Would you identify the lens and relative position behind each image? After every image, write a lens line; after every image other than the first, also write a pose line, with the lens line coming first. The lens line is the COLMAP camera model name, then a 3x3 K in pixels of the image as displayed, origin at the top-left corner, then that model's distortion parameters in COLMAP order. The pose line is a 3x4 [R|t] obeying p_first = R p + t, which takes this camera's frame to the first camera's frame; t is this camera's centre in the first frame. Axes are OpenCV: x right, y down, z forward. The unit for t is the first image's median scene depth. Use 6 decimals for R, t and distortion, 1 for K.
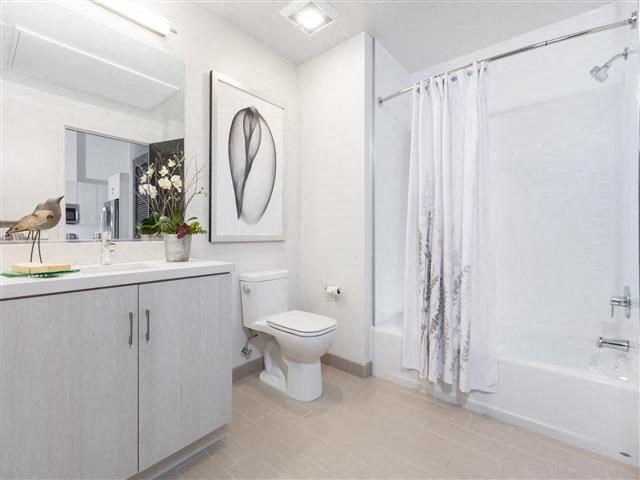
lens RADIAL K [[280.8, 0, 320.0], [0, 280.8, 240.0], [0, 0, 1]] dist [-0.031357, -0.000080]
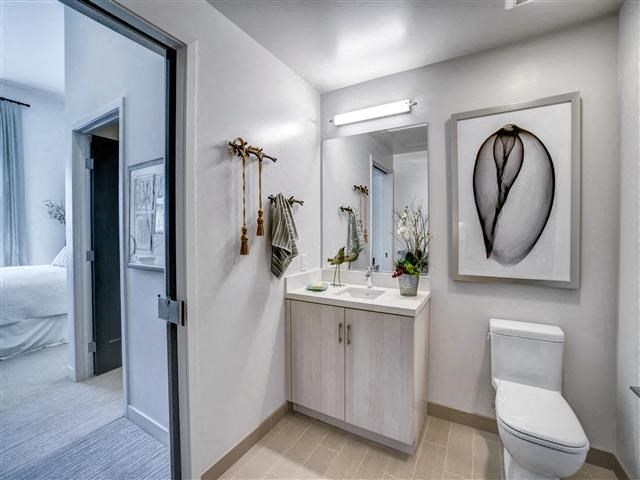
lens RADIAL K [[280.8, 0, 320.0], [0, 280.8, 240.0], [0, 0, 1]] dist [-0.031357, -0.000080]
pose [[0.154691, 0.021542, -0.987728, 0.504275], [-0.009381, 0.999749, 0.020335, -0.145049], [0.987918, 0.006120, 0.154854, 0.316002]]
